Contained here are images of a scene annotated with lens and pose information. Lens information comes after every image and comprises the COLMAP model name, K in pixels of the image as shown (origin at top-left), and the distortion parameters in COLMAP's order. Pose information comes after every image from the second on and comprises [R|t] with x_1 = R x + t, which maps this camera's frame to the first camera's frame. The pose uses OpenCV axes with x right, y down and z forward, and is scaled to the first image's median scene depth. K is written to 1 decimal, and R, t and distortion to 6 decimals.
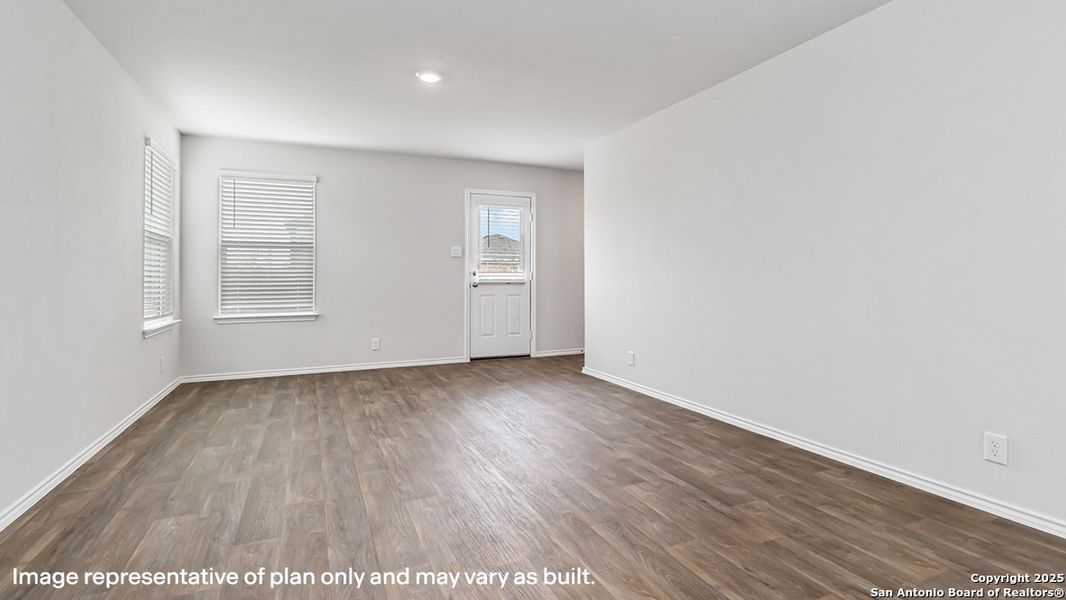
lens RADIAL K [[511.3, 0, 540.1], [0, 511.3, 265.2], [0, 0, 1]] dist [0.001842, 0.000193]
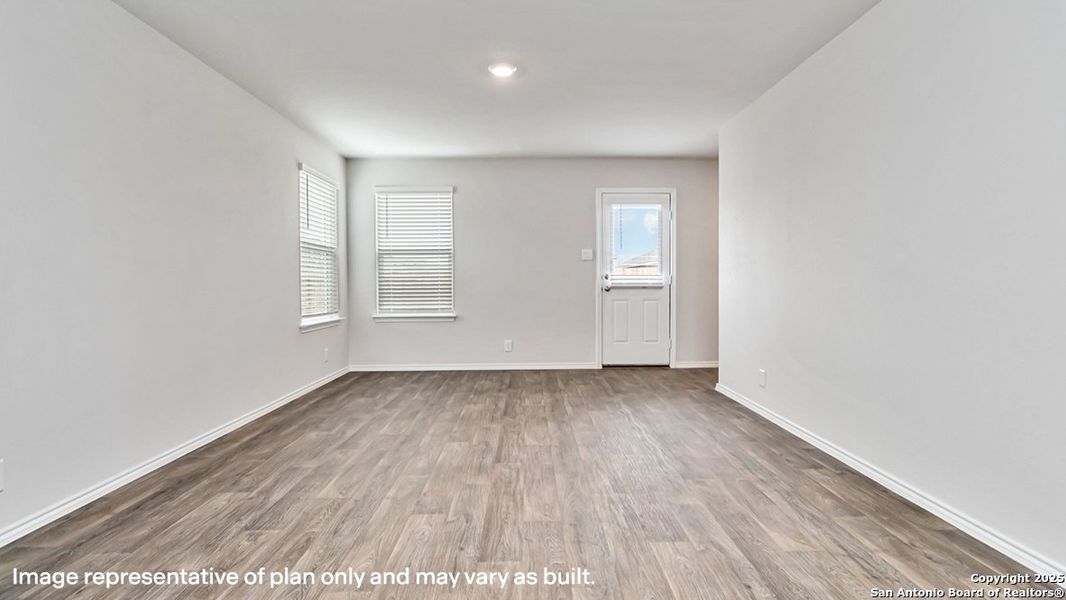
lens RADIAL K [[500.6, 0, 540.0], [0, 500.6, 287.2], [0, 0, 1]] dist [-0.000773, 0.000140]
pose [[0.922302, 0.003087, -0.386458, 0.142346], [0.010898, 0.999363, 0.033990, 0.002447], [0.386317, -0.035561, 0.921680, 0.106555]]
